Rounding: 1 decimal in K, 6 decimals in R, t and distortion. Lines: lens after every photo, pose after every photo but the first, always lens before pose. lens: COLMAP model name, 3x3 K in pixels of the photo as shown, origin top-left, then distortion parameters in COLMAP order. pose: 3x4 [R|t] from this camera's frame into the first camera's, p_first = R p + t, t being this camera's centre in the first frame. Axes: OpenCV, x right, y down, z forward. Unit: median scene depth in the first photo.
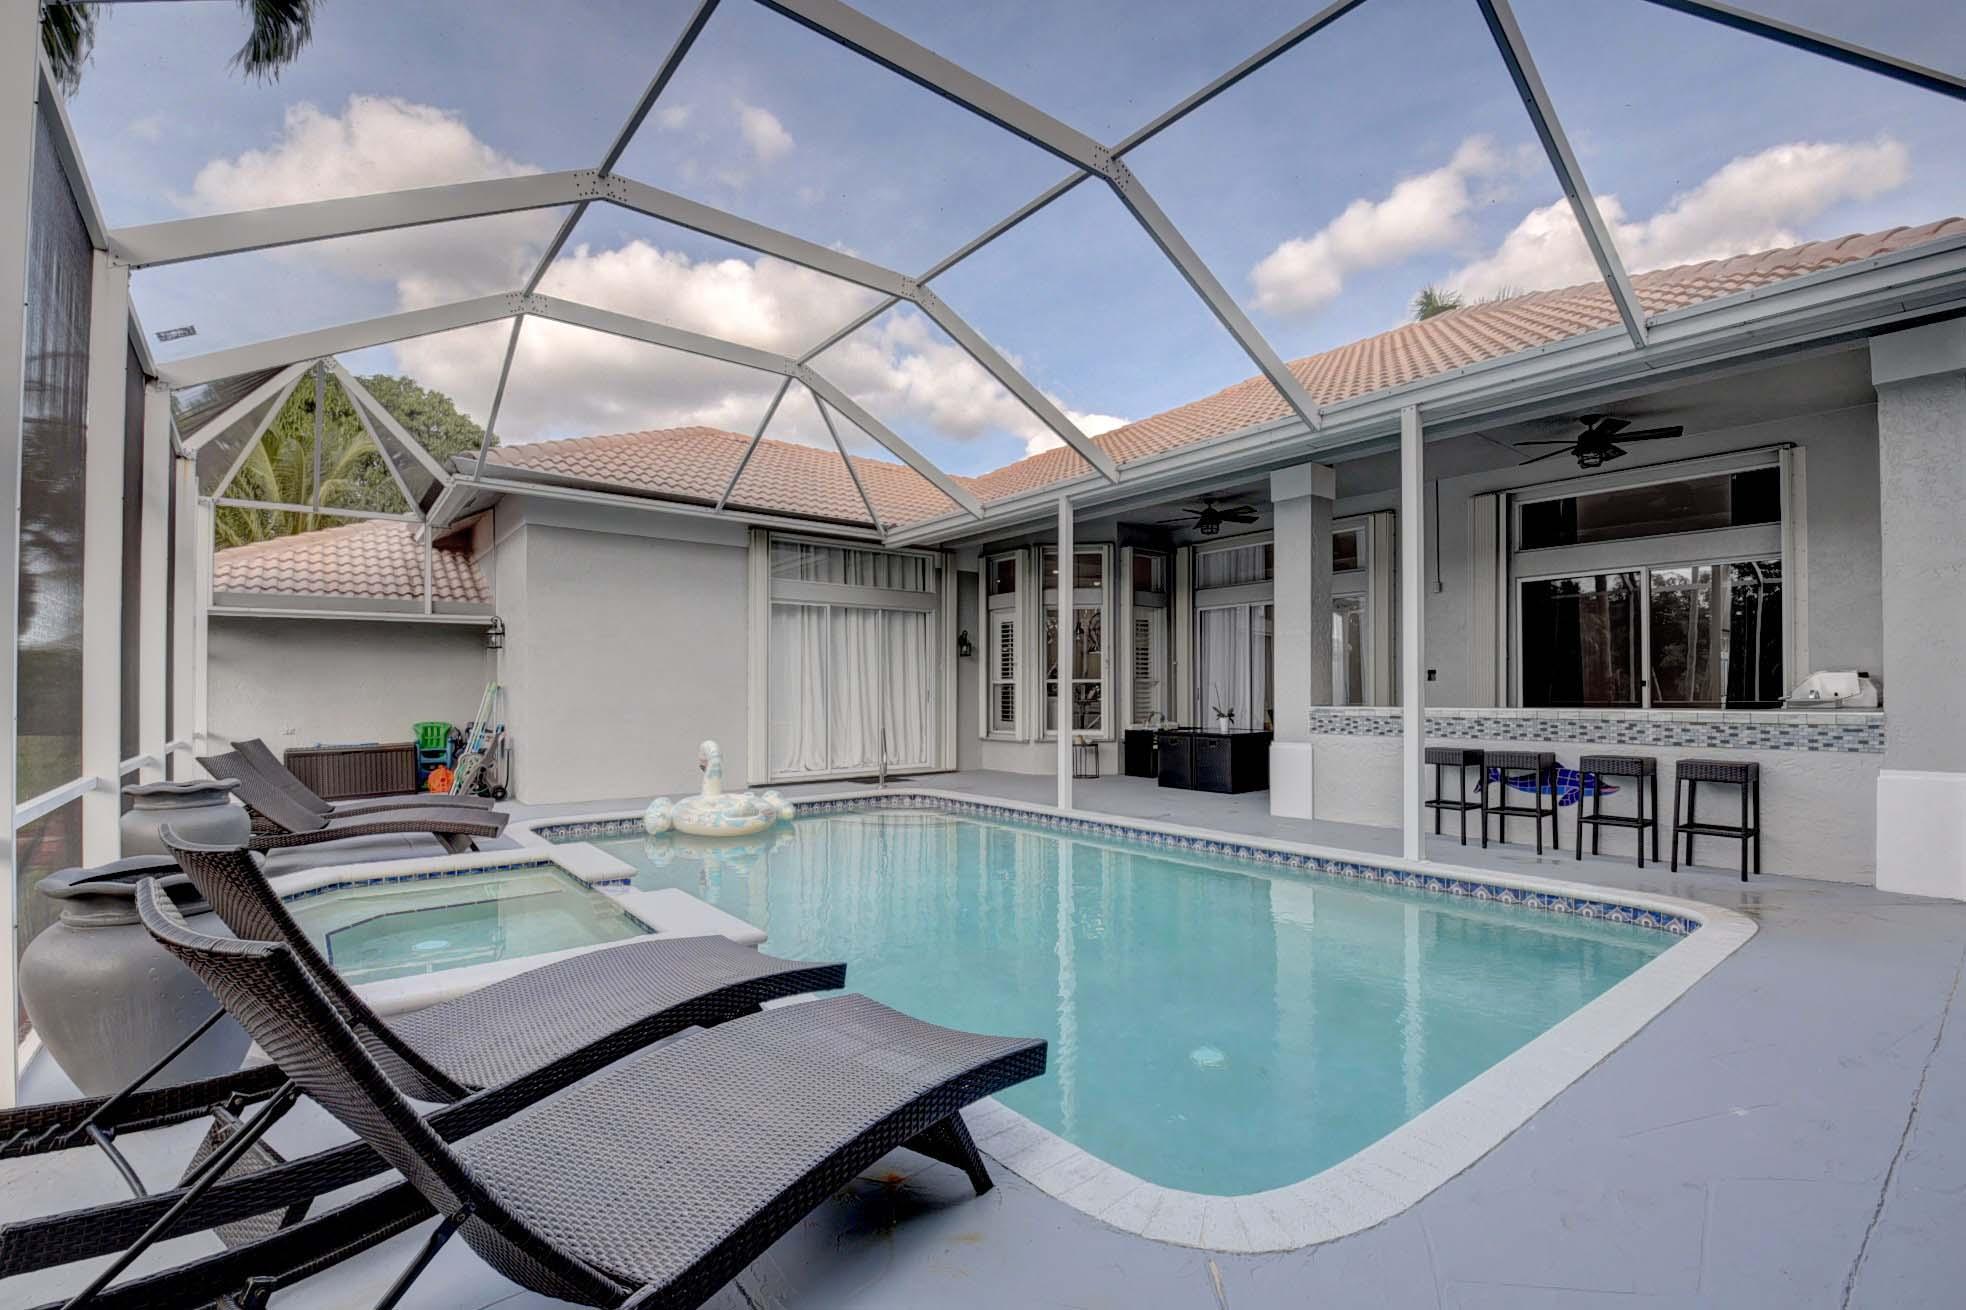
lens RADIAL K [[858.3, 0, 989.5], [0, 858.3, 685.5], [0, 0, 1]] dist [0.000183, -0.019417]
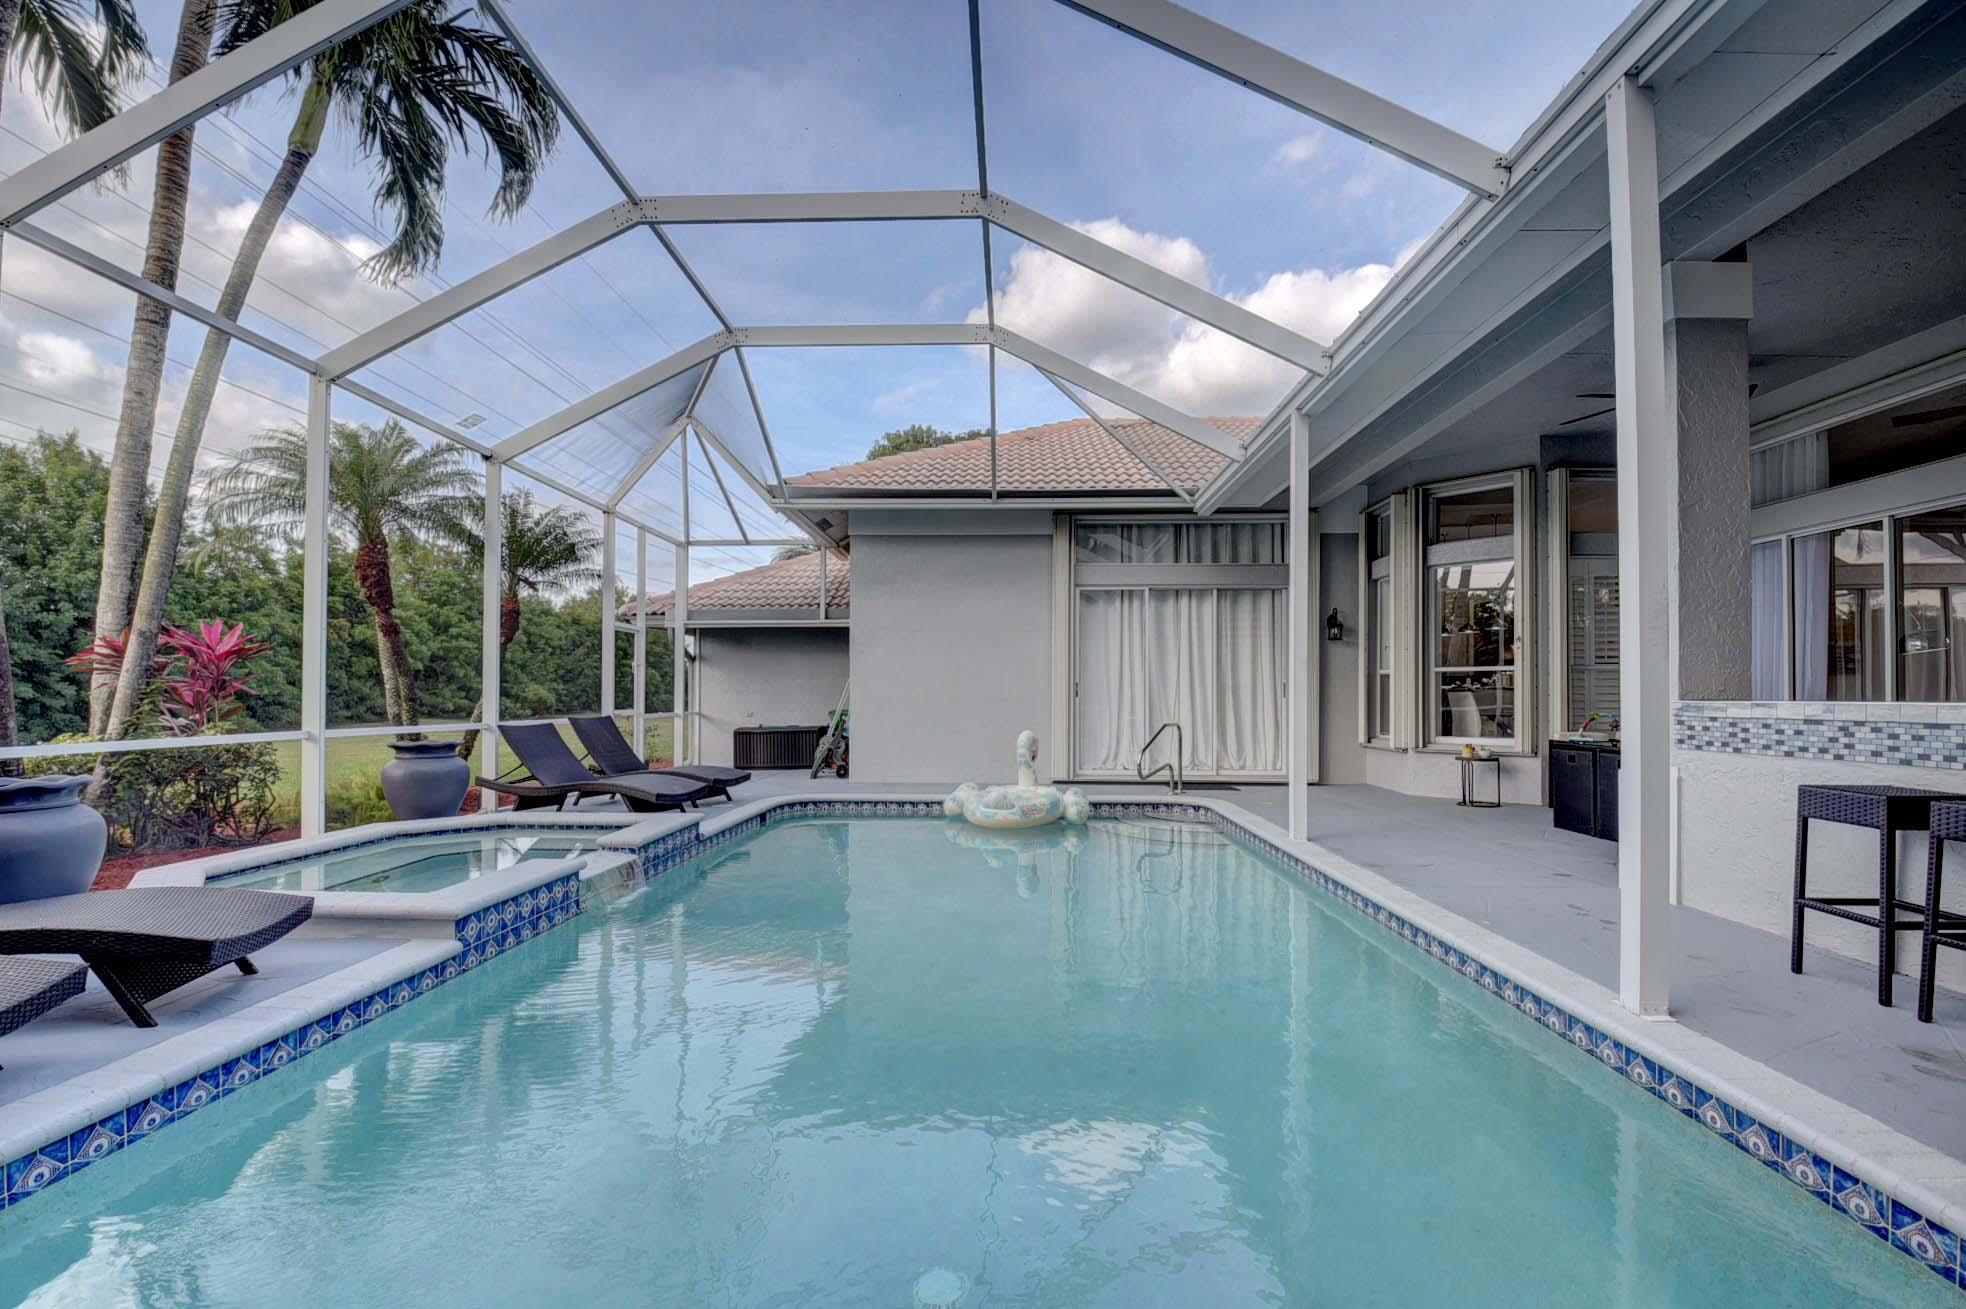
lens RADIAL K [[858.3, 0, 989.5], [0, 858.3, 685.0], [0, 0, 1]] dist [0.000183, -0.019417]
pose [[0.758841, -0.002425, -0.651271, 0.295078], [0.000715, 0.999996, -0.002891, 0.011634], [0.651275, 0.001728, 0.758840, 0.221738]]
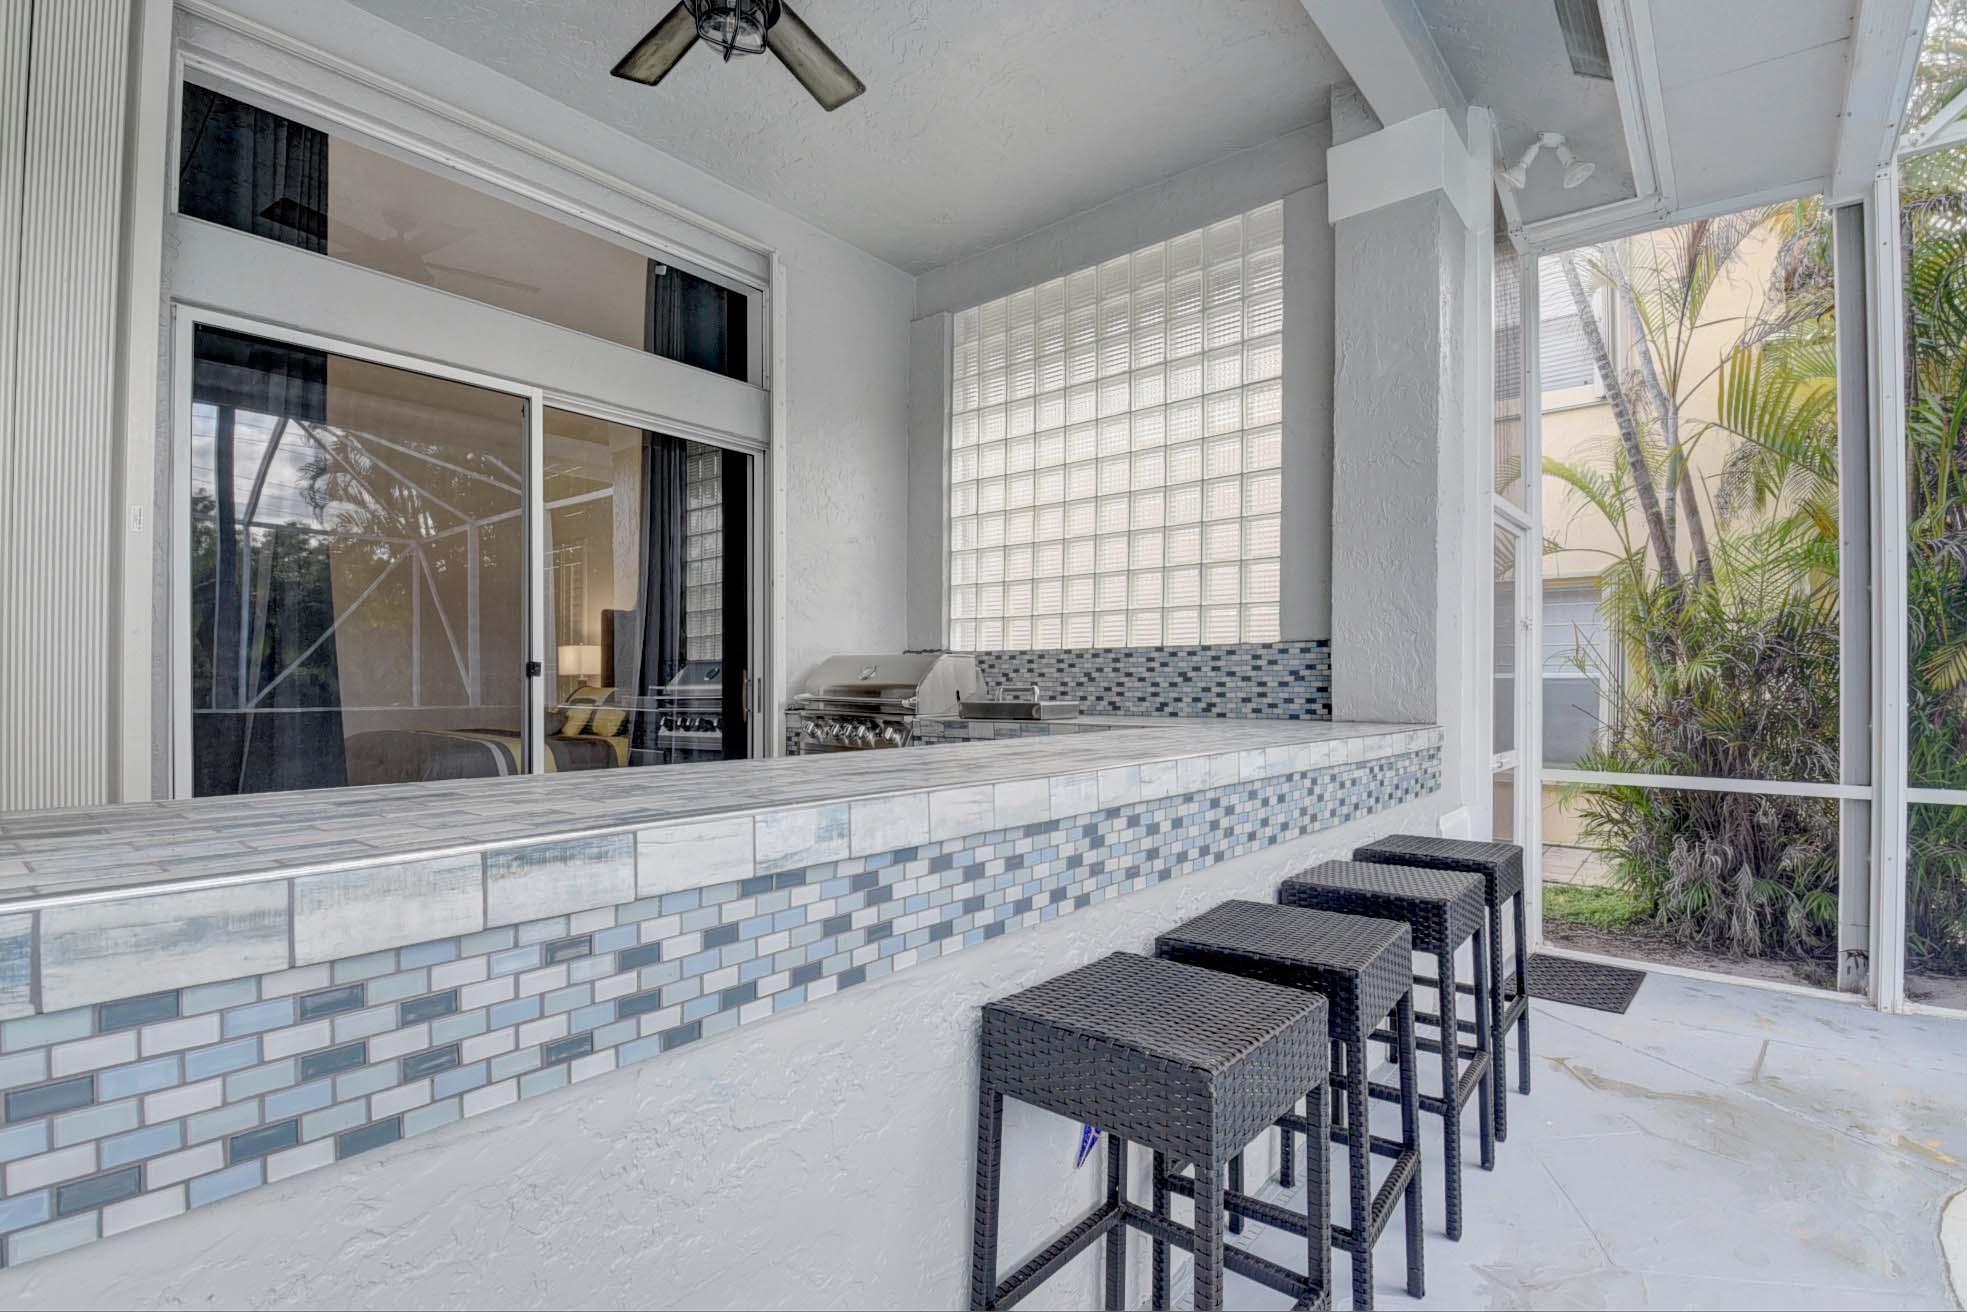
lens RADIAL K [[907.2, 0, 991.2], [0, 907.2, 678.2], [0, 0, 1]] dist [0.001791, -0.000046]
pose [[-0.192030, 0.009994, 0.981338, 0.224268], [-0.008992, 0.999888, -0.011942, 0.004554], [-0.981348, -0.011117, -0.191919, 0.682339]]
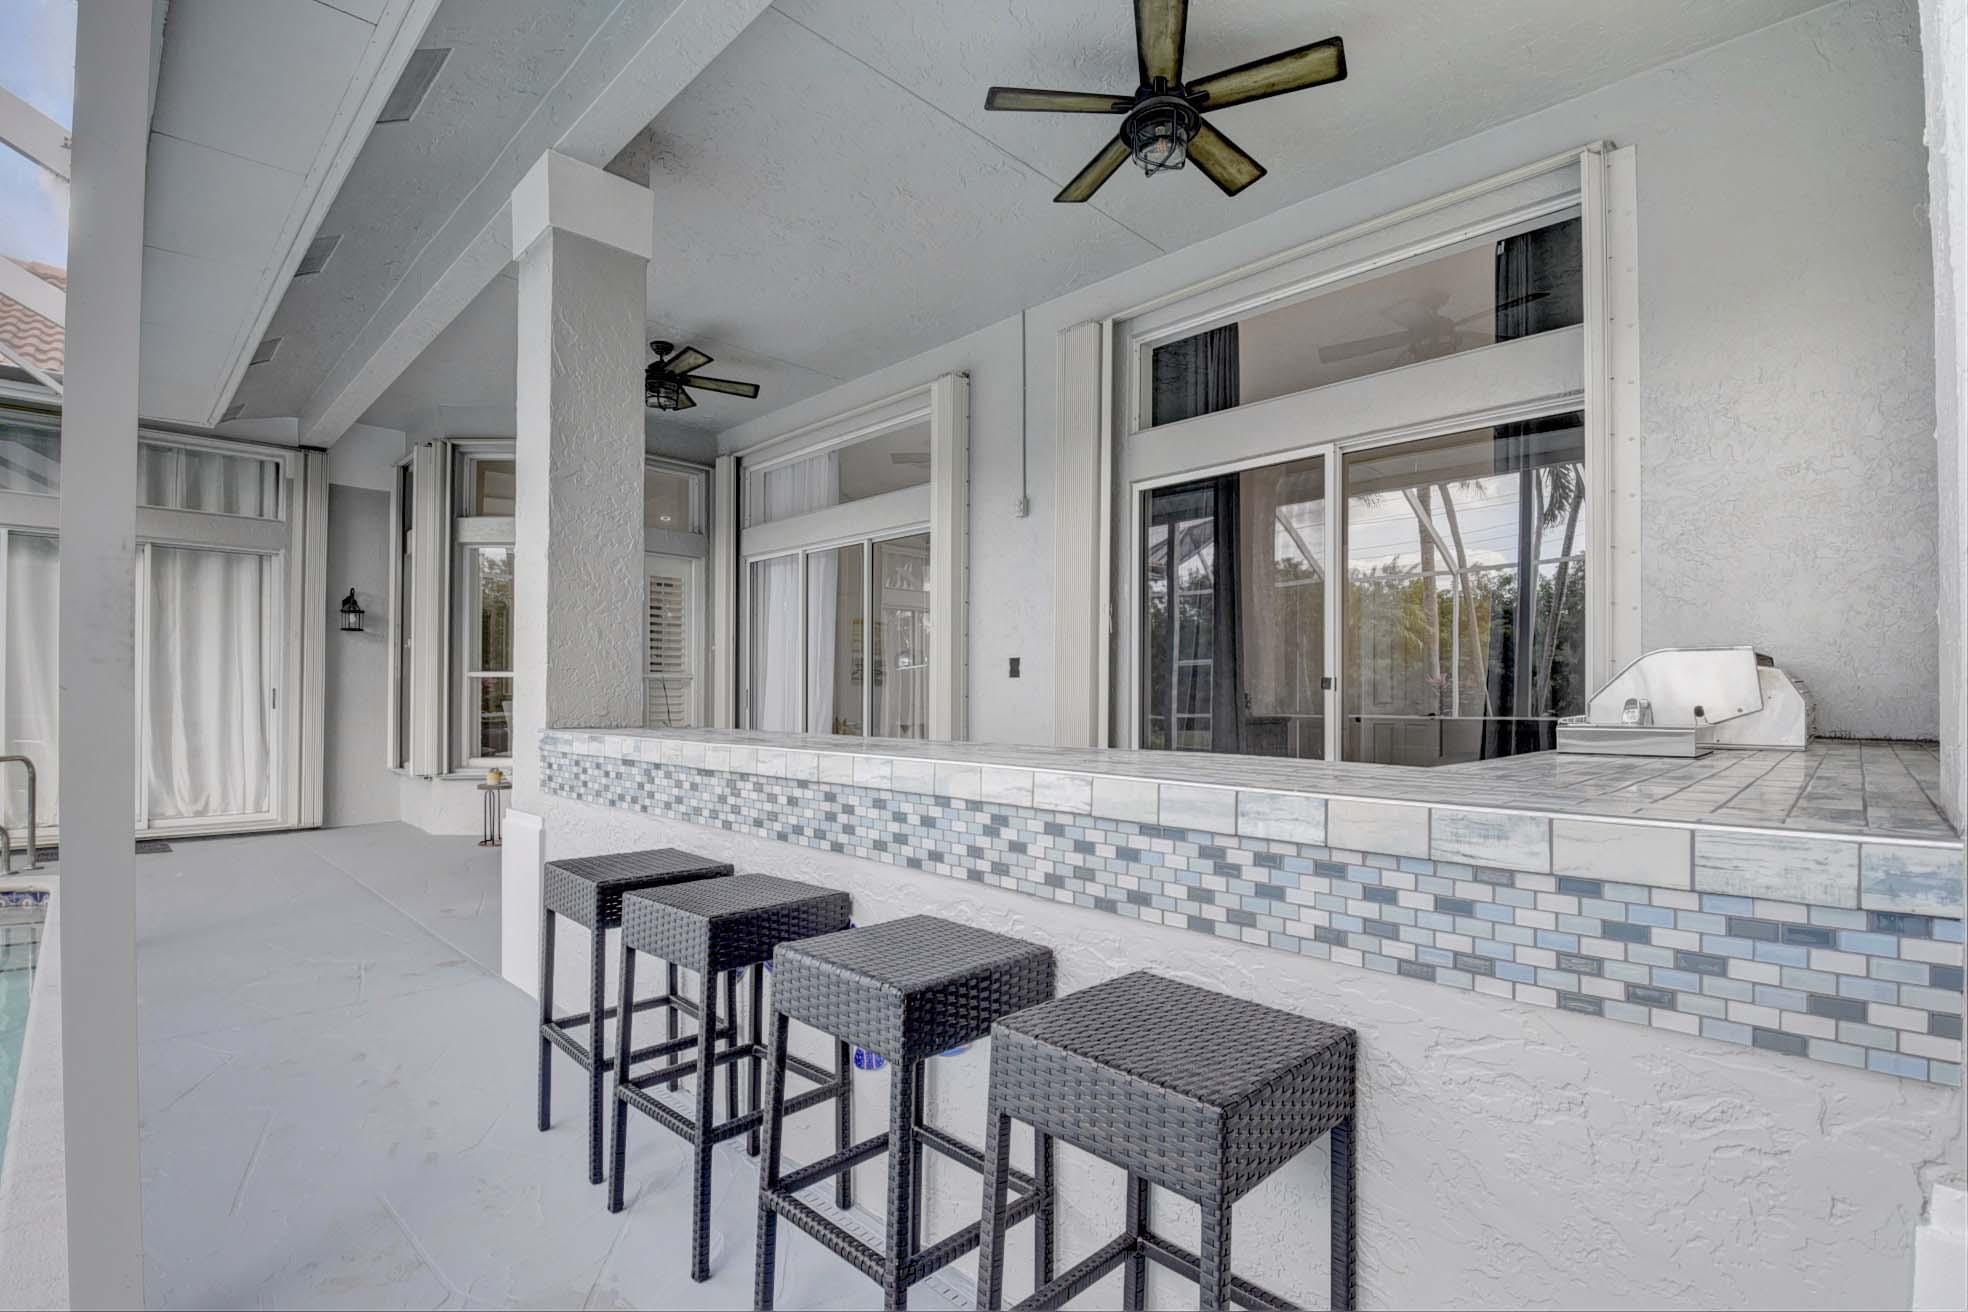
lens RADIAL K [[899.2, 0, 993.1], [0, 899.2, 695.5], [0, 0, 1]] dist [0.000767, -0.027554]
pose [[0.992957, 0.007396, 0.118241, 0.403750], [-0.008271, 0.999942, 0.006910, 0.002309], [-0.118183, -0.007840, 0.992961, 0.401208]]
